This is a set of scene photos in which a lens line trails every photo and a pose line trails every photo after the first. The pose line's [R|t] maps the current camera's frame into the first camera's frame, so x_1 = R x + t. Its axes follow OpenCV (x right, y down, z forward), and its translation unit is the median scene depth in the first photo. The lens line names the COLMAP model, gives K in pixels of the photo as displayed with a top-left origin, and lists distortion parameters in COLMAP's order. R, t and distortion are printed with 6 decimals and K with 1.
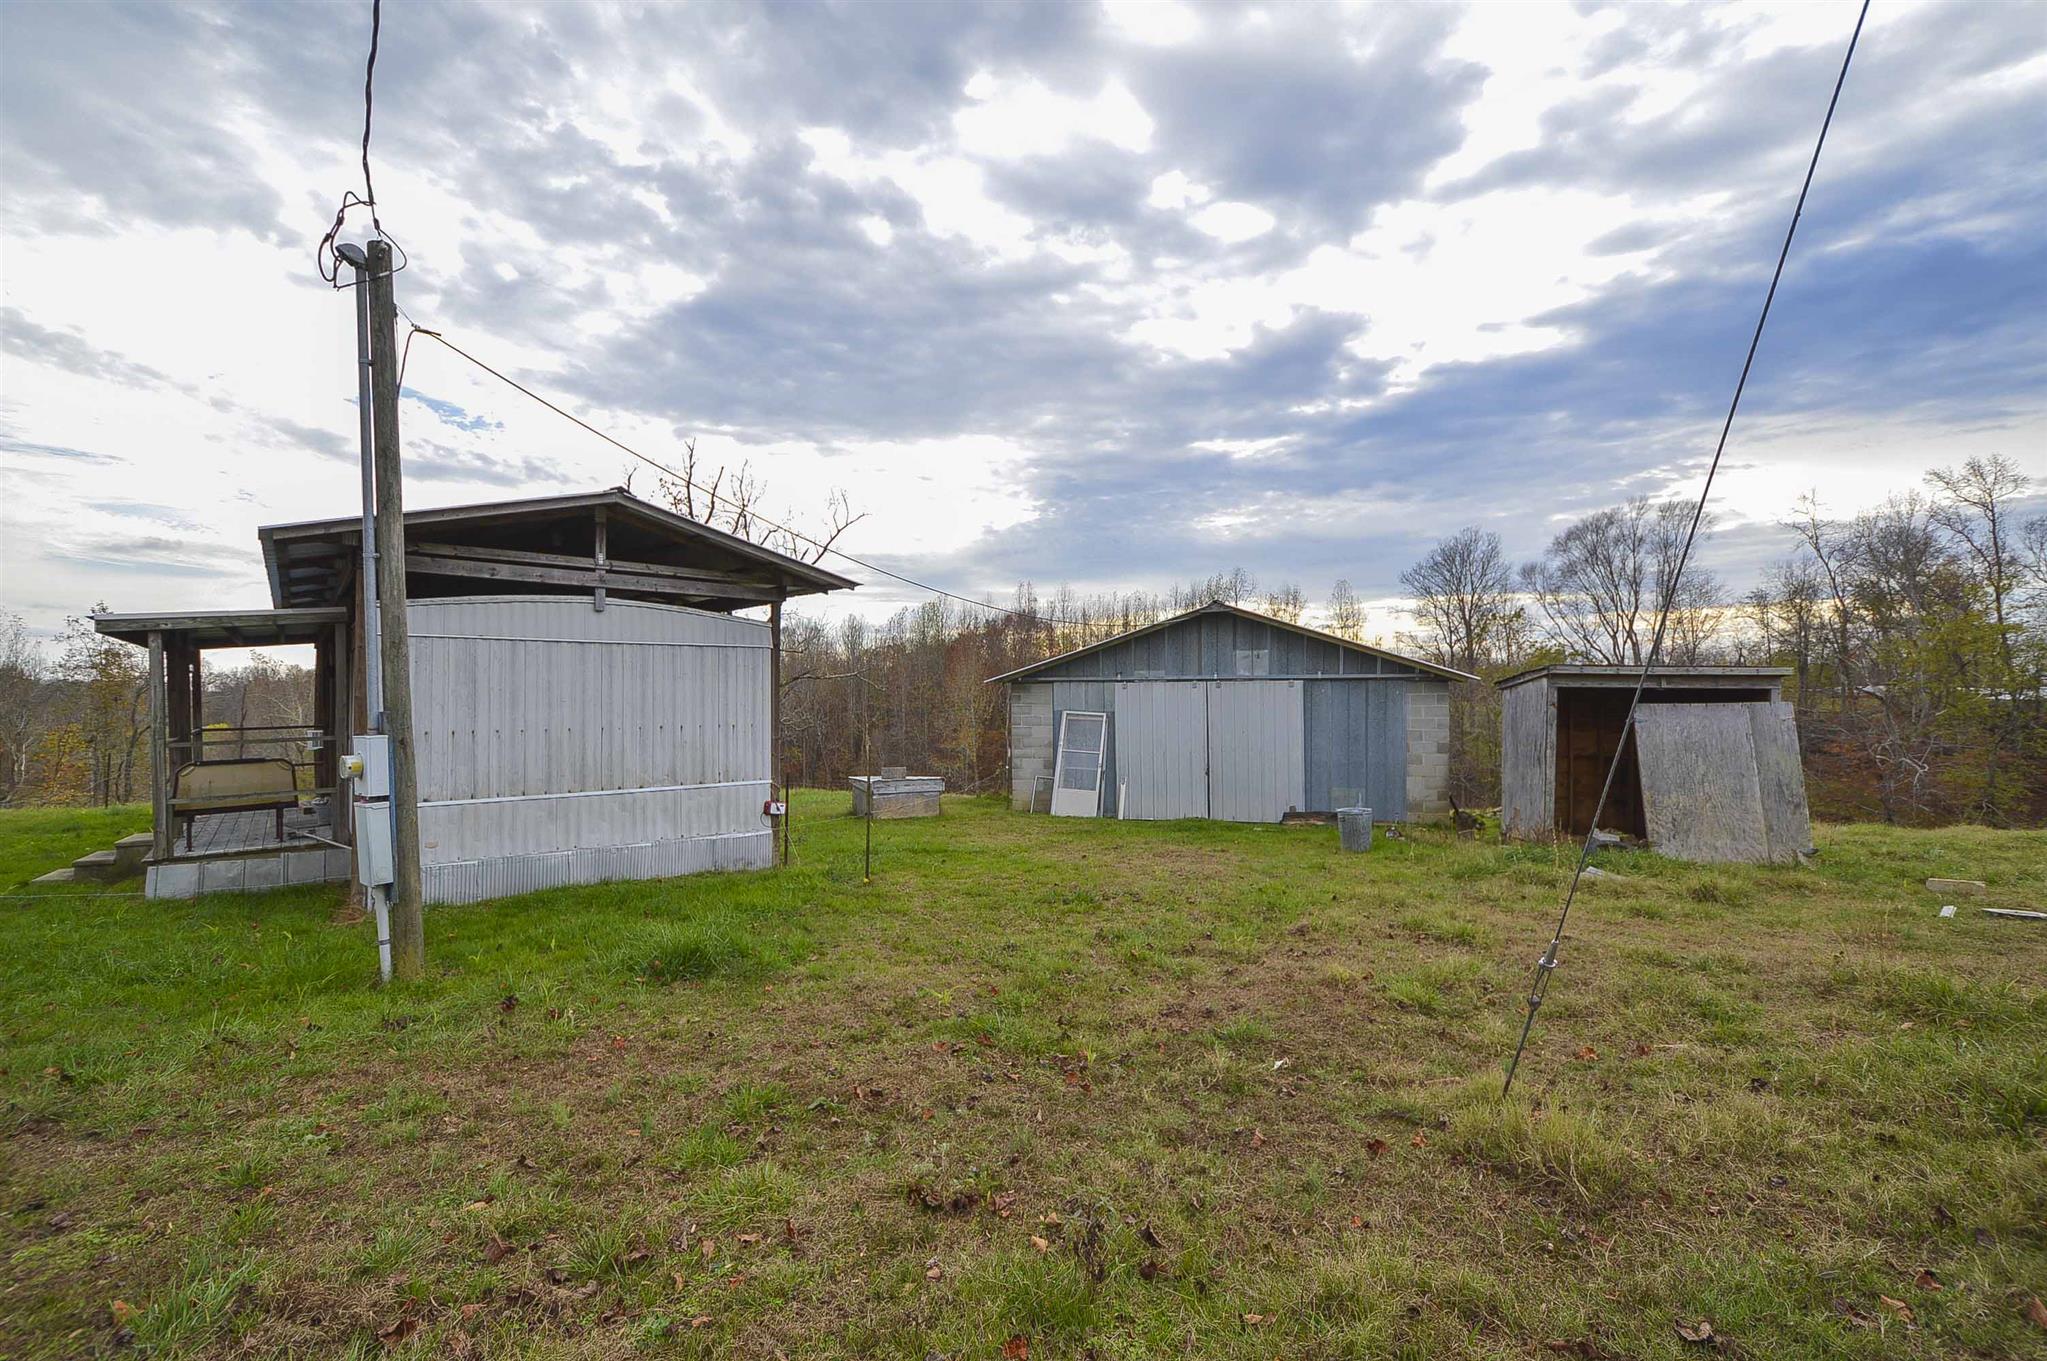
lens RADIAL K [[902.6, 0, 1021.3], [0, 902.6, 688.9], [0, 0, 1]] dist [-0.008341, -0.000666]
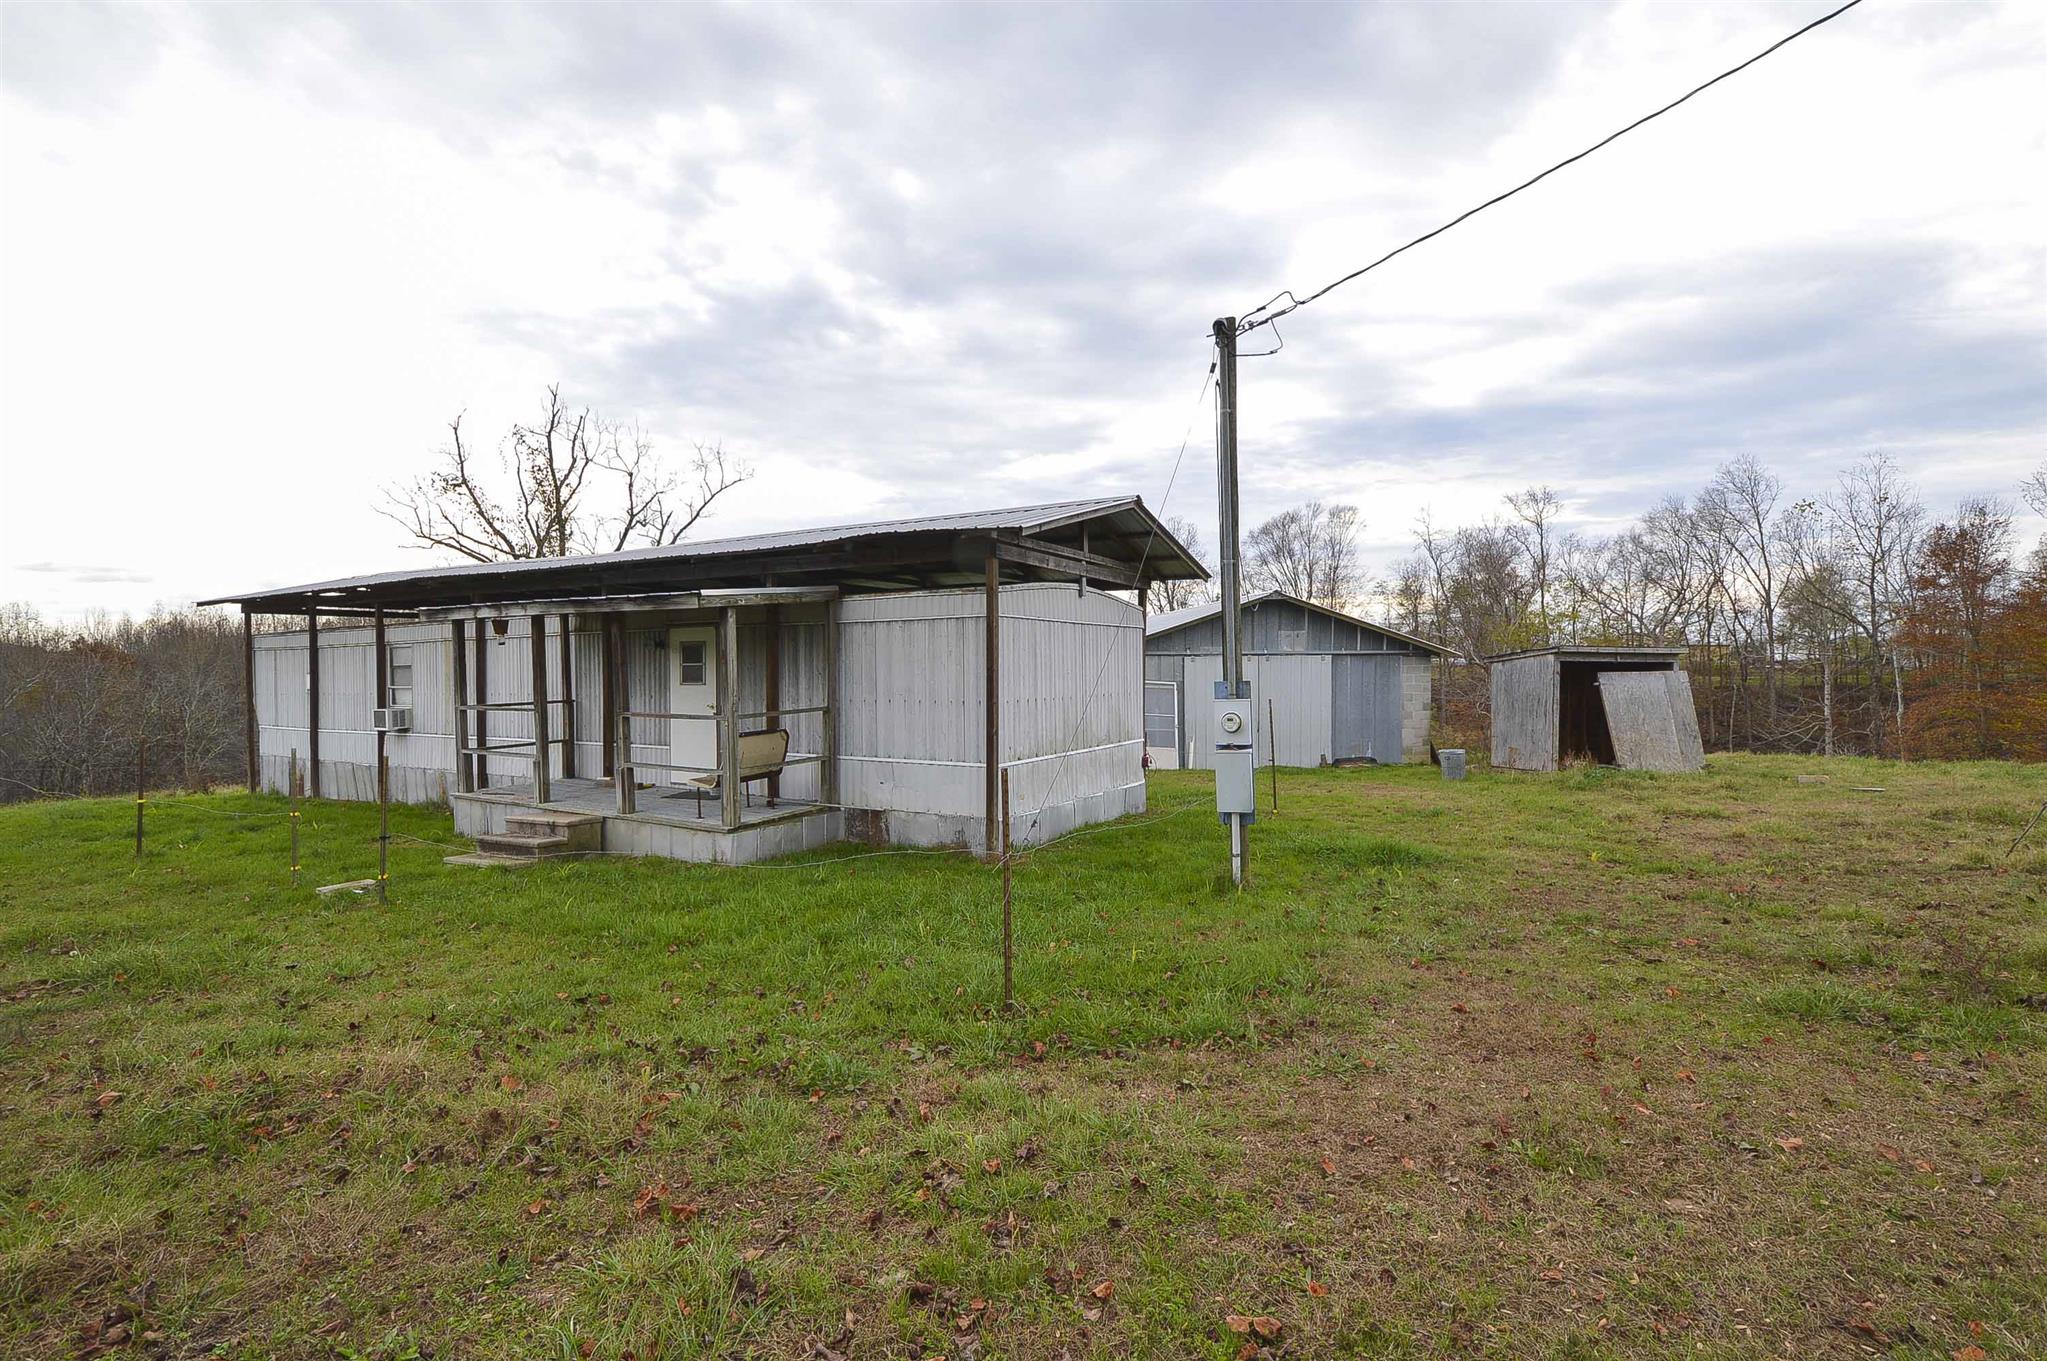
lens RADIAL K [[902.6, 0, 1031.3], [0, 902.6, 676.7], [0, 0, 1]] dist [-0.008341, -0.000666]
pose [[0.939464, -0.006509, 0.342586, -0.652631], [0.000906, 0.999863, 0.016512, -0.001279], [-0.342647, -0.015202, 0.939341, -0.062359]]
